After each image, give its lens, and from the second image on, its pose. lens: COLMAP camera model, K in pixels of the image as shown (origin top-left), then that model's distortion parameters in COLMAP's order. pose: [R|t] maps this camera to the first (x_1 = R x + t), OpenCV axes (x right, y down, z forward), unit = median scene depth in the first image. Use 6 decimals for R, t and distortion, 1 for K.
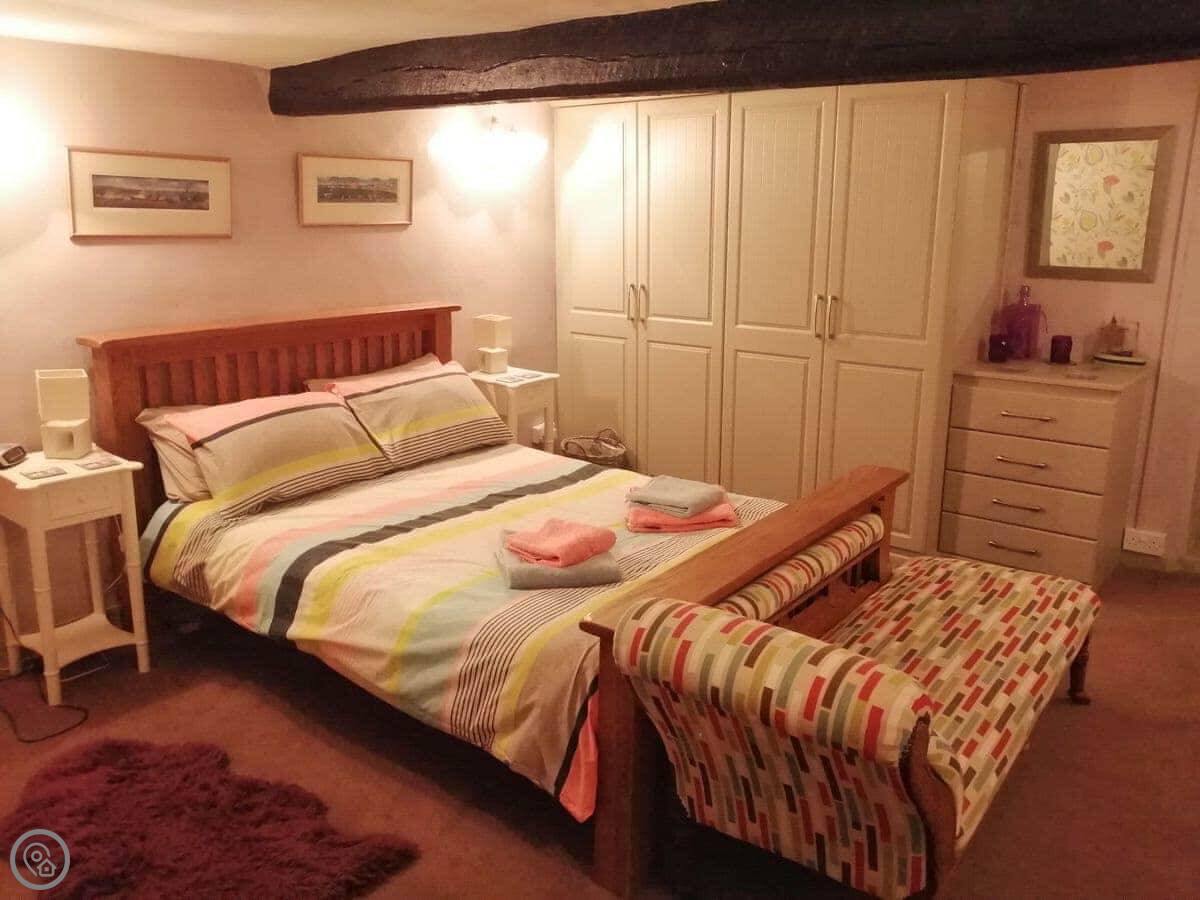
lens RADIAL K [[965.0, 0, 595.5], [0, 965.0, 449.9], [0, 0, 1]] dist [-0.009199, 0.009962]
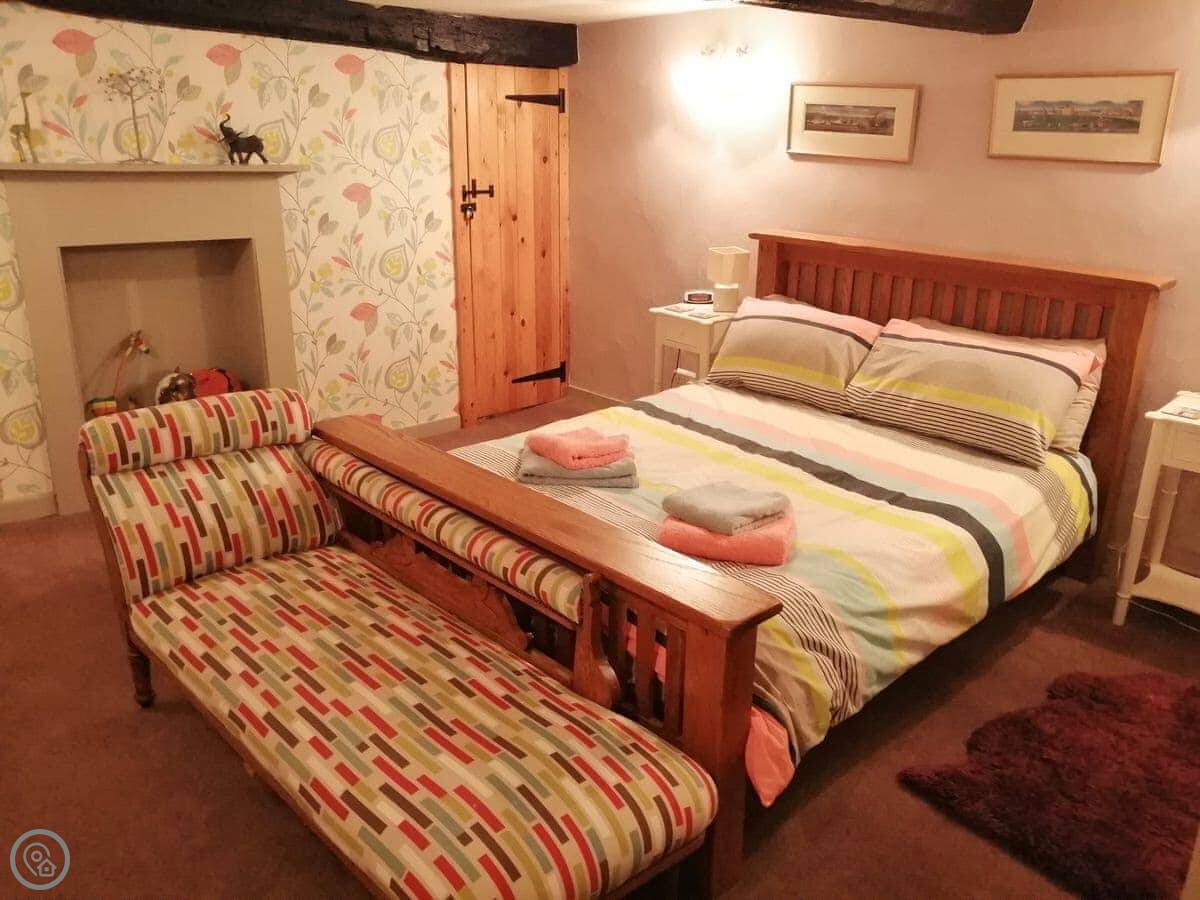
lens RADIAL K [[965.0, 0, 605.3], [0, 965.0, 452.0], [0, 0, 1]] dist [-0.009199, 0.009962]
pose [[-0.169936, 0.311066, -0.935072, 0.787758], [-0.267325, 0.898742, 0.347563, -0.227674], [0.948503, 0.309032, -0.069573, 0.911242]]
